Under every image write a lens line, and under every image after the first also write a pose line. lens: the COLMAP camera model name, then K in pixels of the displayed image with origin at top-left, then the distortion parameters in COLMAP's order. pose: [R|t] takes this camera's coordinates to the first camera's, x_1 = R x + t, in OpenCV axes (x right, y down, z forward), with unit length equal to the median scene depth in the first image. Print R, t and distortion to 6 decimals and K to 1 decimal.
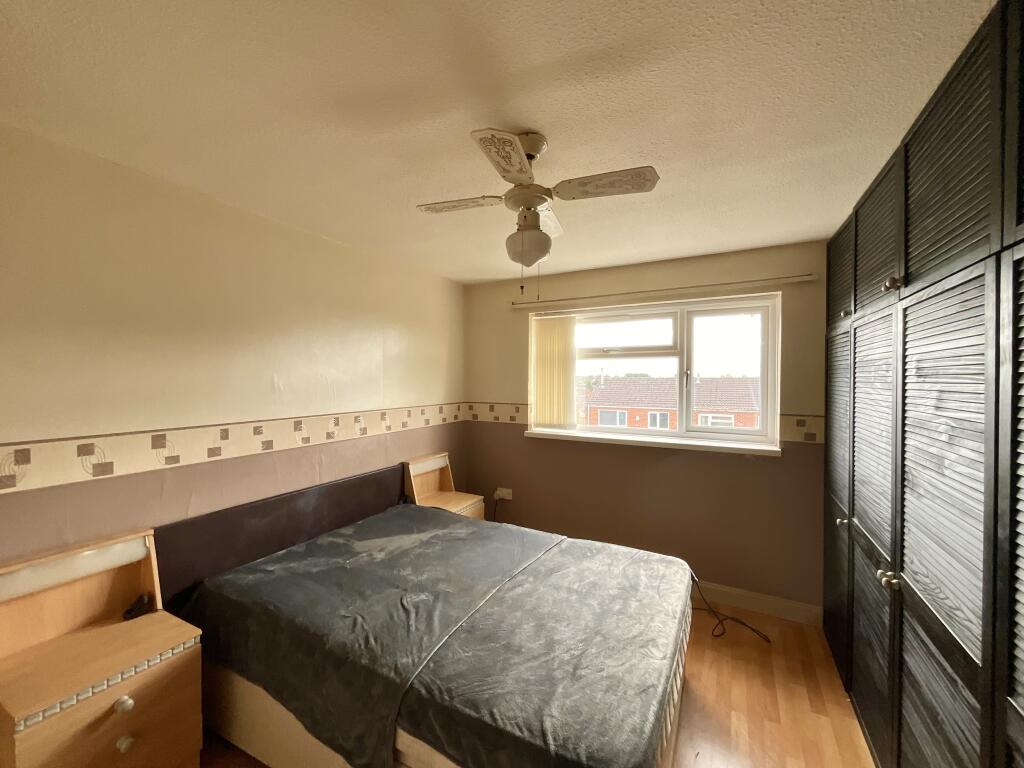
lens RADIAL K [[412.1, 0, 512.0], [0, 412.1, 385.3], [0, 0, 1]] dist [-0.000774, 0.000184]
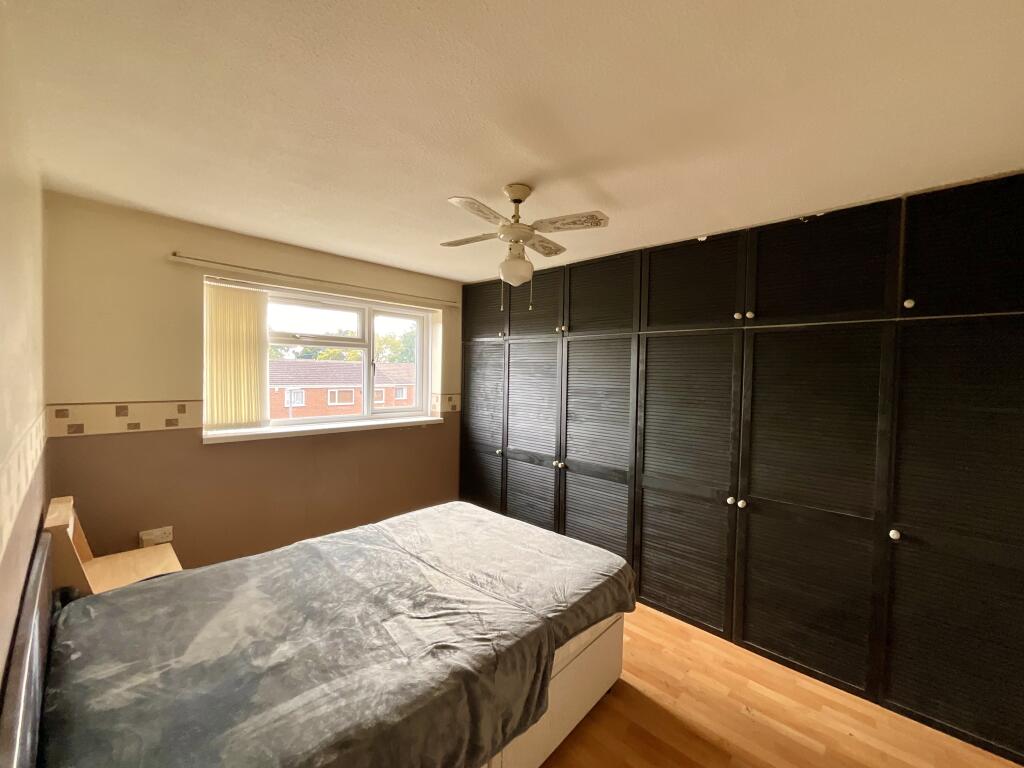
lens RADIAL K [[412.1, 0, 512.0], [0, 412.1, 385.3], [0, 0, 1]] dist [-0.000774, 0.000184]
pose [[0.258103, -0.027345, 0.965730, -0.557356], [-0.005663, 0.999539, 0.029816, -0.005112], [-0.966101, -0.013165, 0.257829, 0.303059]]
